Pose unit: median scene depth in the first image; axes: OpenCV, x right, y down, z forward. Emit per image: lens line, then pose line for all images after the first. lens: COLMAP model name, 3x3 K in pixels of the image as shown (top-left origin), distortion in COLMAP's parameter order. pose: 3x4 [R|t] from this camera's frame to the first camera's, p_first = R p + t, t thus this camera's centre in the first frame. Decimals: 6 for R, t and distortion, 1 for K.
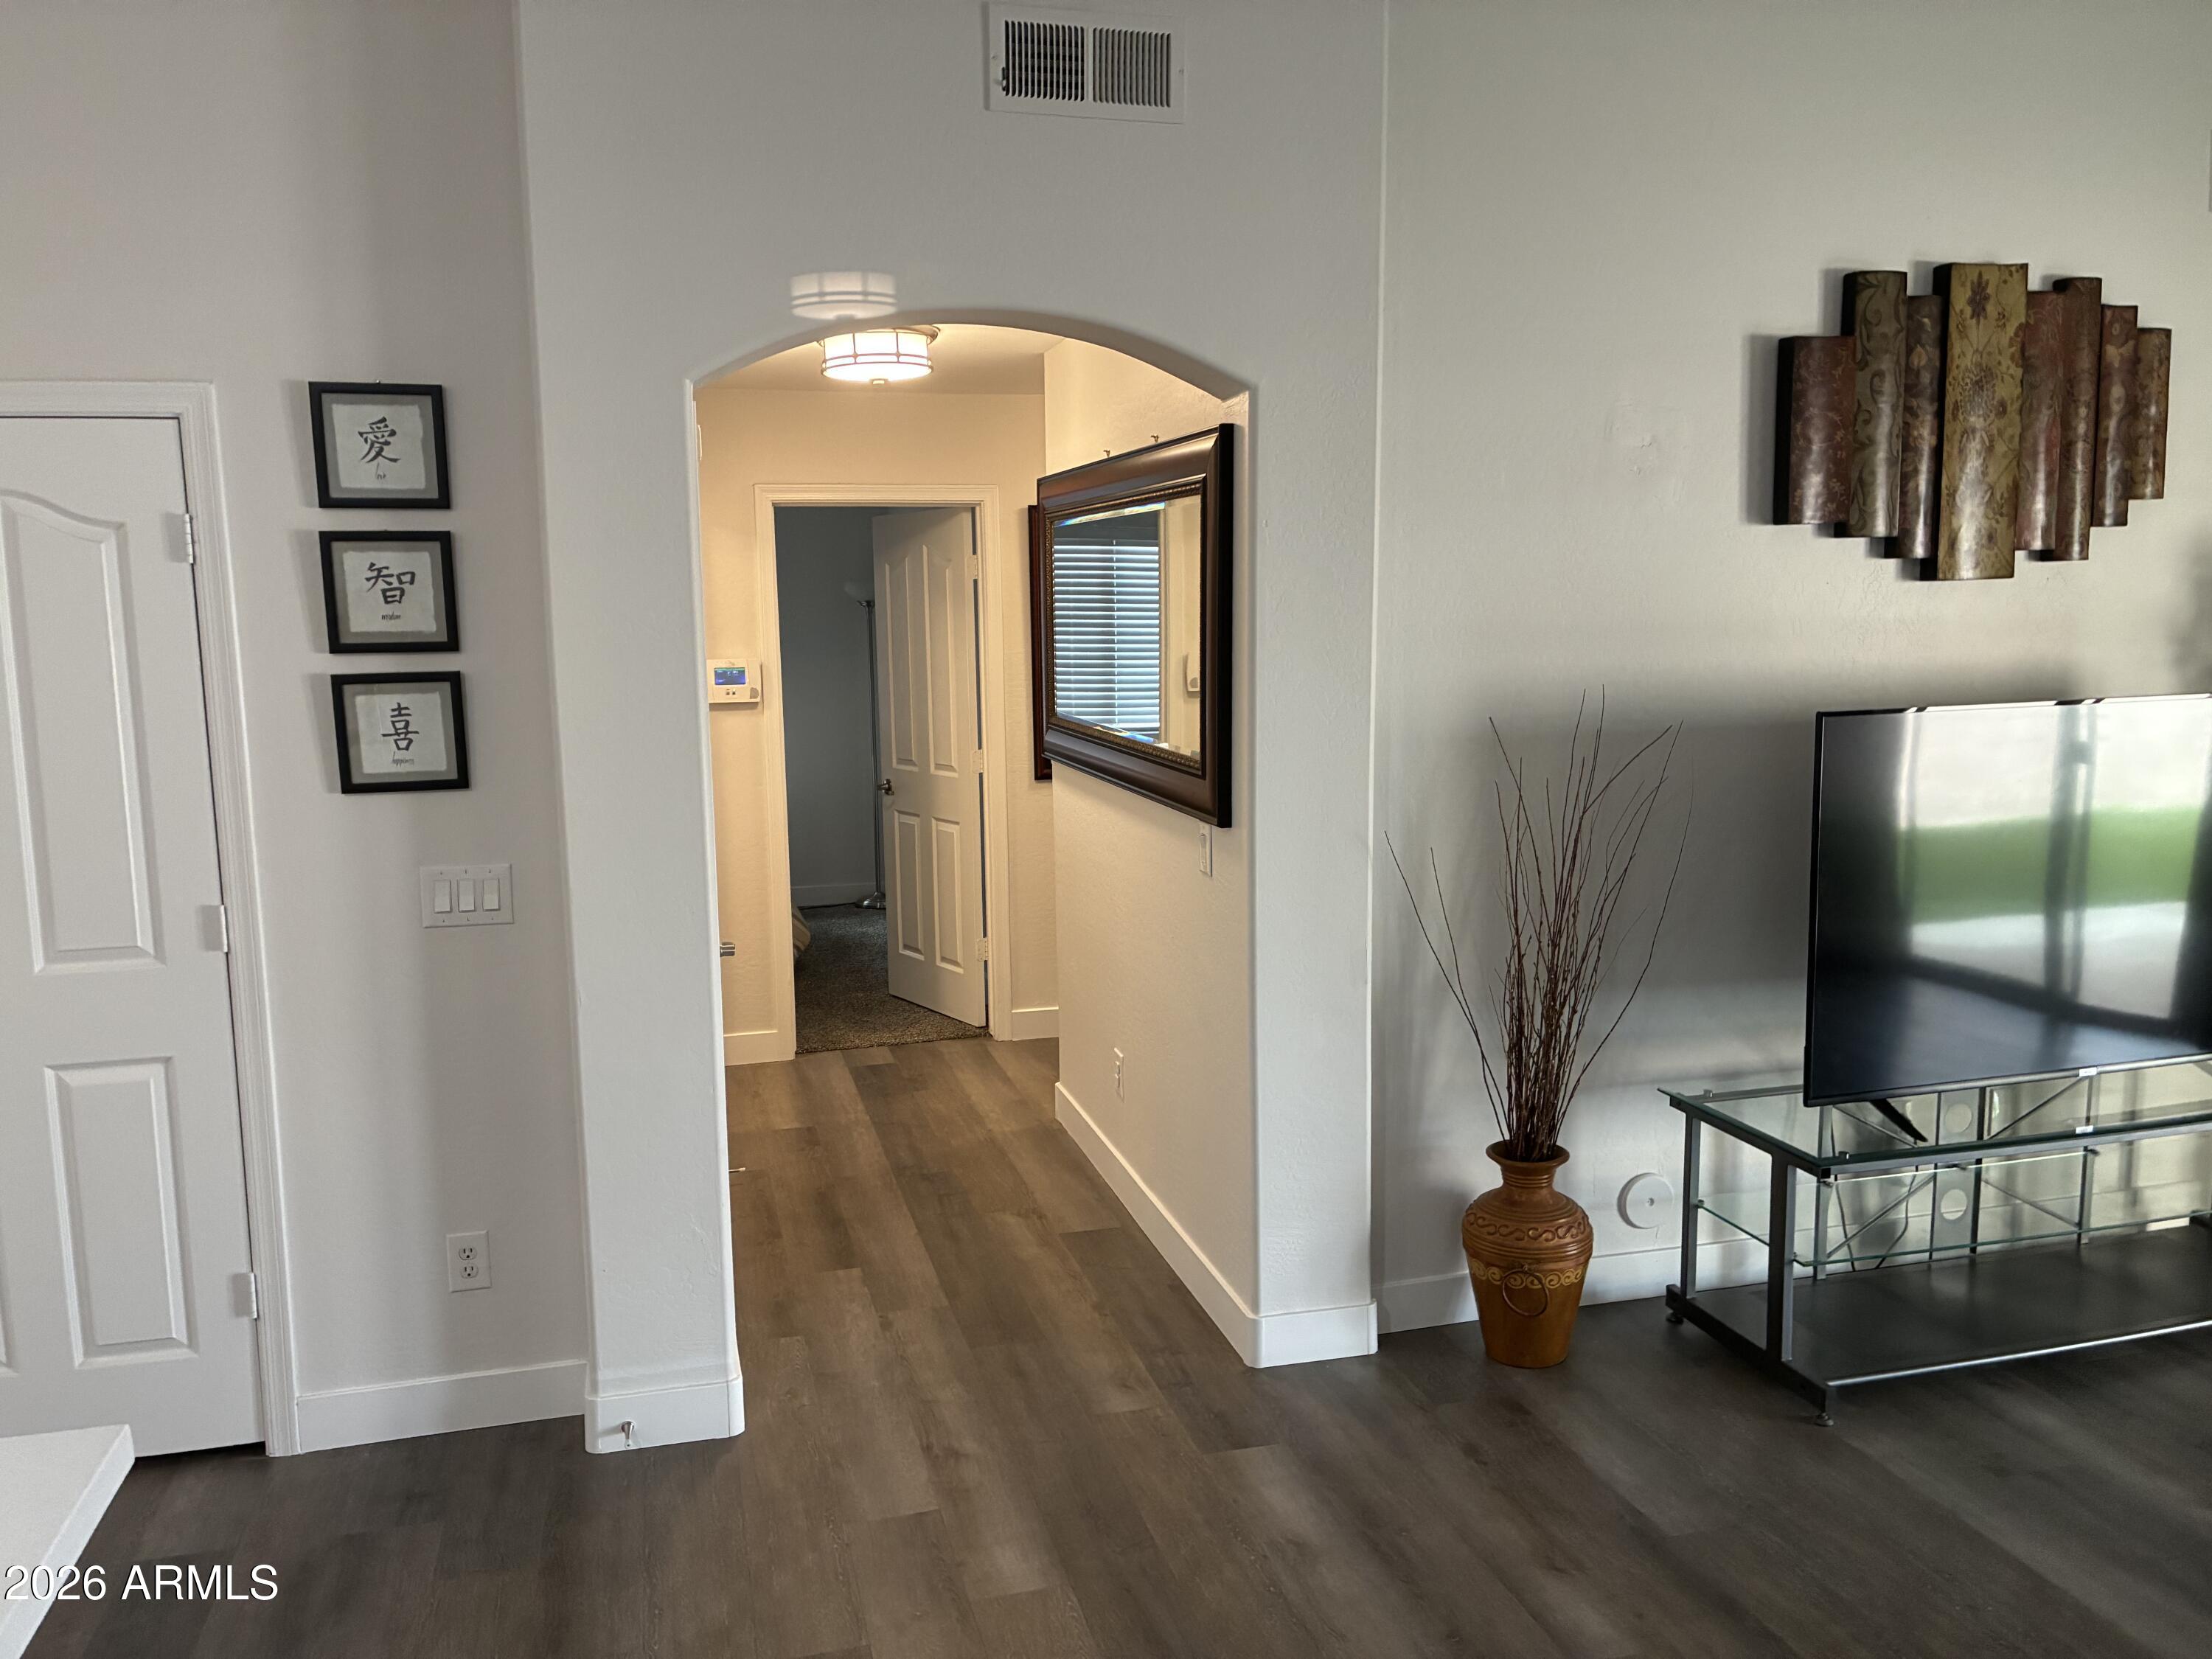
lens RADIAL K [[1680.7, 0, 1093.1], [0, 1680.7, 825.9], [0, 0, 1]] dist [0.054458, -0.055444]
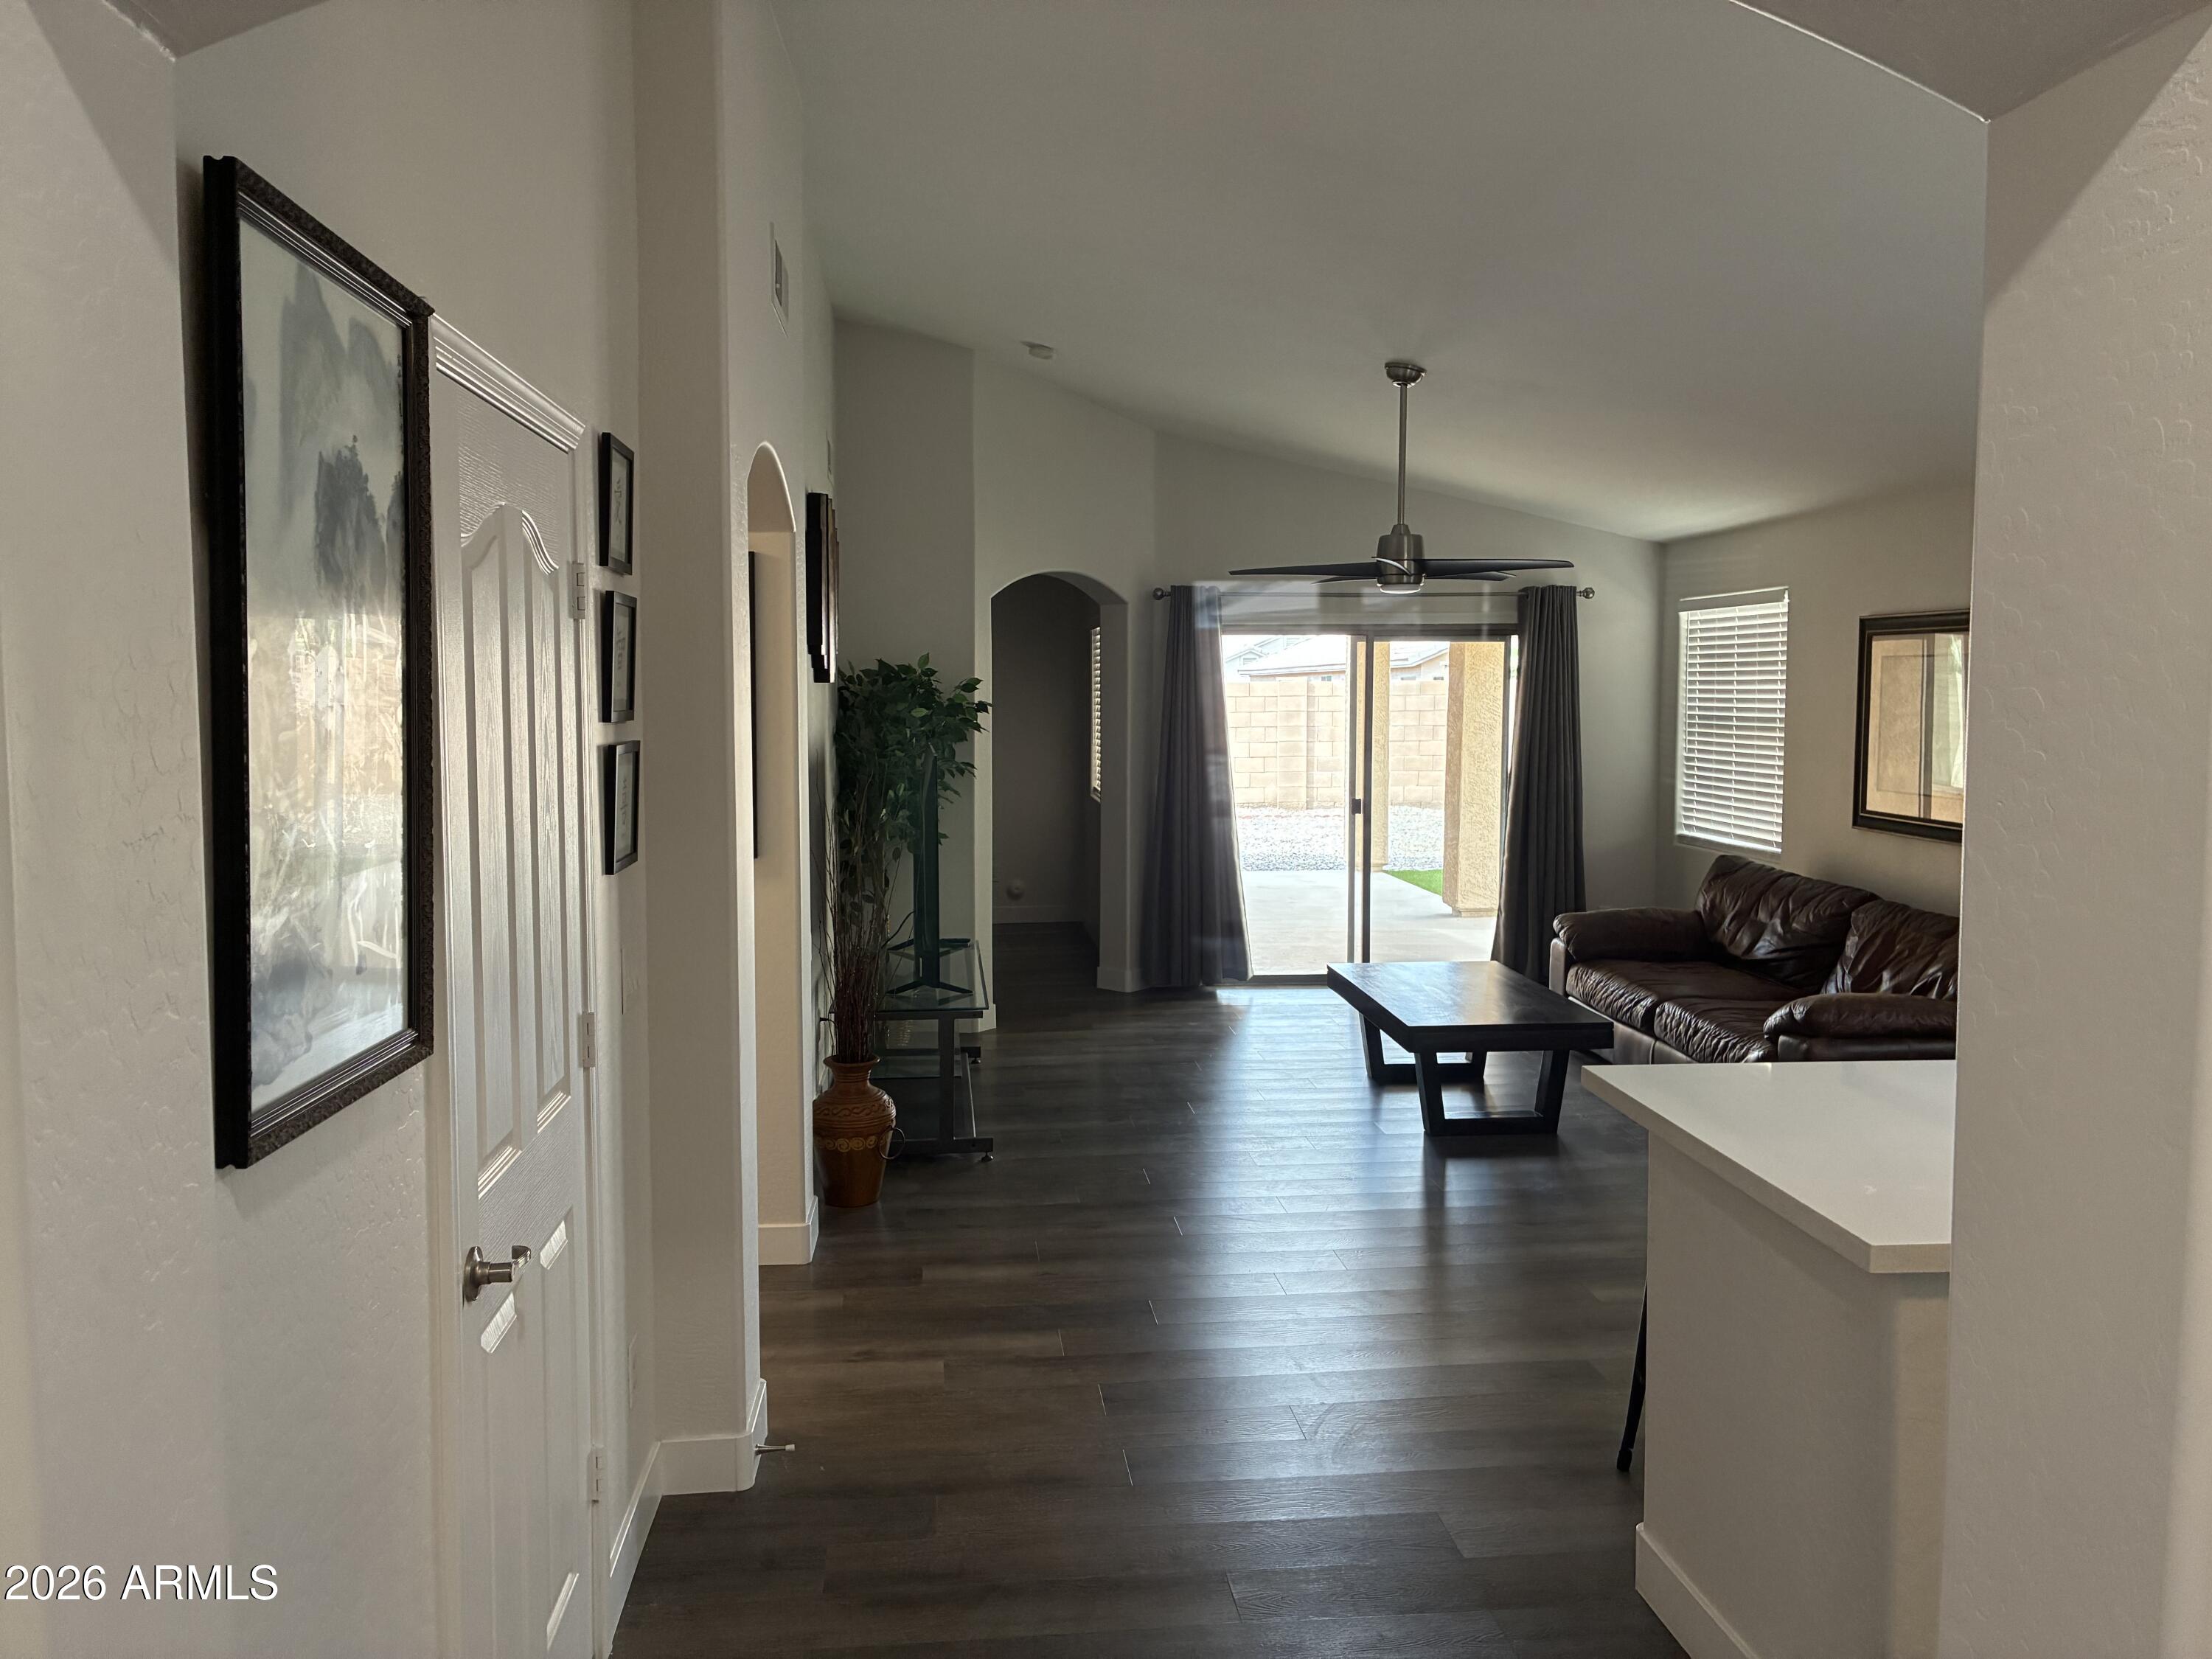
lens RADIAL K [[1680.7, 0, 1116.0], [0, 1680.7, 824.2], [0, 0, 1]] dist [0.054458, -0.055444]
pose [[0.150509, -0.065110, 0.986462, -1.155041], [0.142976, 0.988772, 0.043448, -0.041255], [-0.978215, 0.134501, 0.158129, 0.519019]]
